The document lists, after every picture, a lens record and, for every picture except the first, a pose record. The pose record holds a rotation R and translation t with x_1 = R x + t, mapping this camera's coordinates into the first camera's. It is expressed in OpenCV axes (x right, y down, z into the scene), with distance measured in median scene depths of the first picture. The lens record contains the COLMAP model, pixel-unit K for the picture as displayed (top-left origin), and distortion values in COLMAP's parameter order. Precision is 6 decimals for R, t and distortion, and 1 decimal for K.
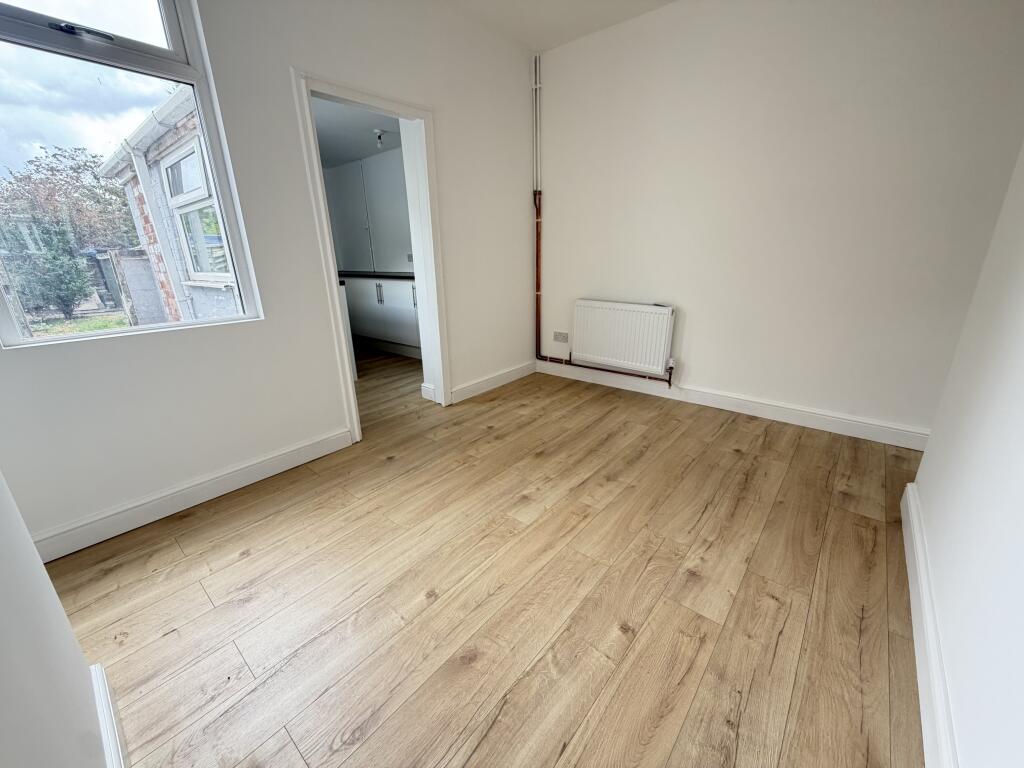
lens RADIAL K [[409.0, 0, 514.4], [0, 409.0, 379.0], [0, 0, 1]] dist [-0.003368, 0.000906]
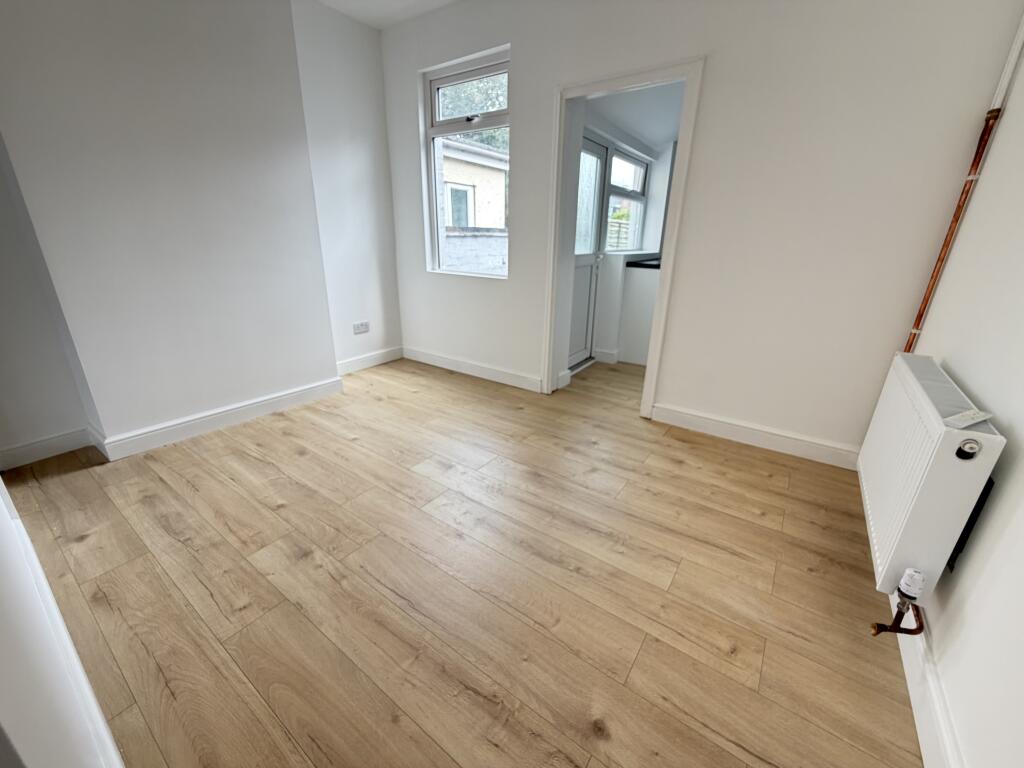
lens RADIAL K [[409.0, 0, 509.0], [0, 409.0, 381.0], [0, 0, 1]] dist [-0.003368, 0.000906]
pose [[0.083786, 0.357517, -0.930141, 1.174472], [-0.314535, 0.895192, 0.315751, -0.371927], [0.945541, 0.266106, 0.187456, 1.070954]]
